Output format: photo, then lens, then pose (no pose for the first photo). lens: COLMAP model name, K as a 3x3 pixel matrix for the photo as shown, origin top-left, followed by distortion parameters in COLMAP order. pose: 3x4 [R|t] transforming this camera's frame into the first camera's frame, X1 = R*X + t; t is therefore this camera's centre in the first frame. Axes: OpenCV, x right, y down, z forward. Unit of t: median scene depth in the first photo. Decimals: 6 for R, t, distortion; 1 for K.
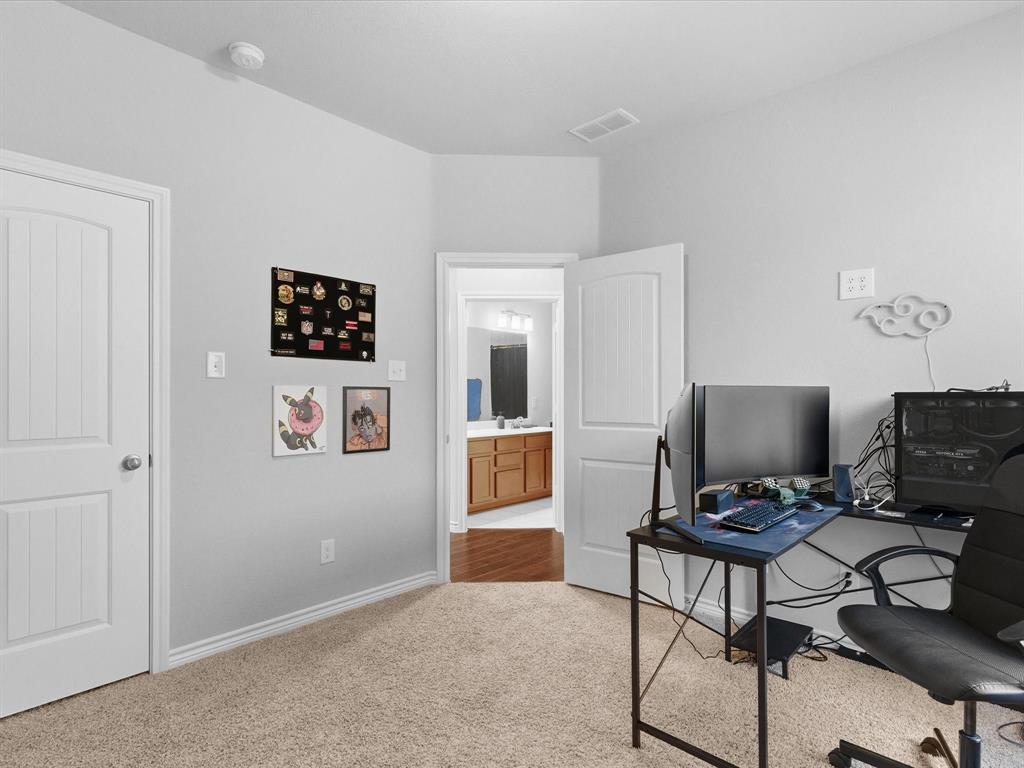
lens RADIAL K [[519.2, 0, 512.0], [0, 519.2, 384.0], [0, 0, 1]] dist [-0.002900, -0.000075]
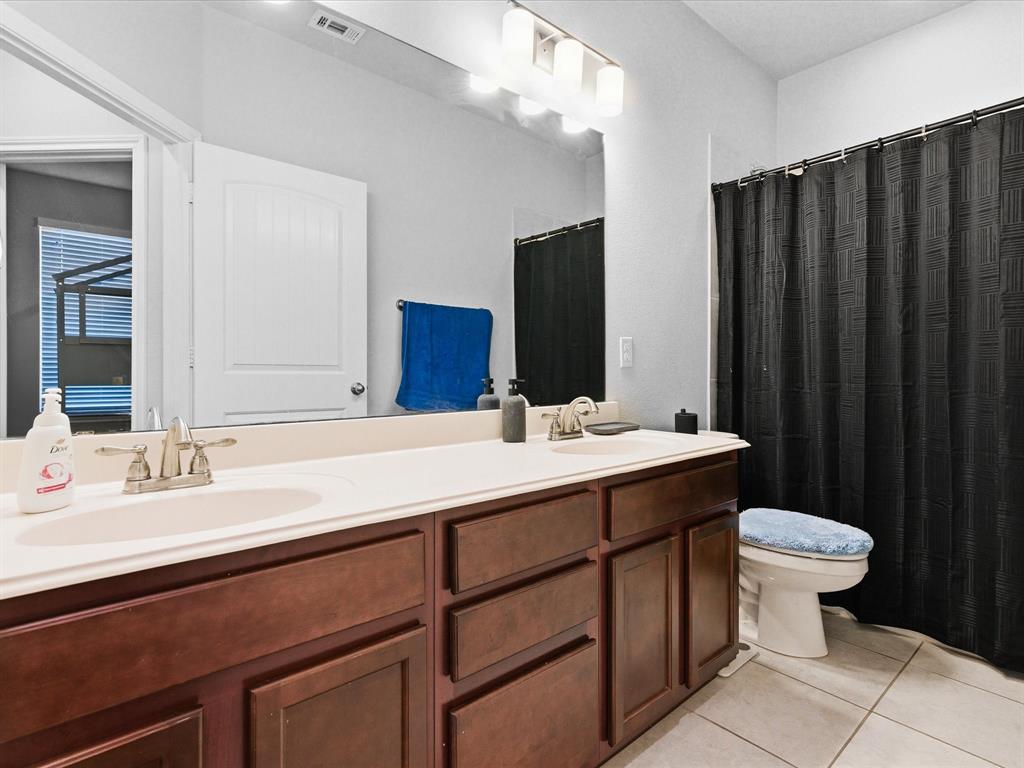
lens RADIAL K [[519.2, 0, 512.0], [0, 519.2, 384.0], [0, 0, 1]] dist [-0.002900, -0.000075]
pose [[0.994327, 0.005459, -0.106222, 0.007626], [-0.000302, 0.998823, 0.048507, 0.044105], [0.106362, -0.048200, 0.993159, 0.748407]]
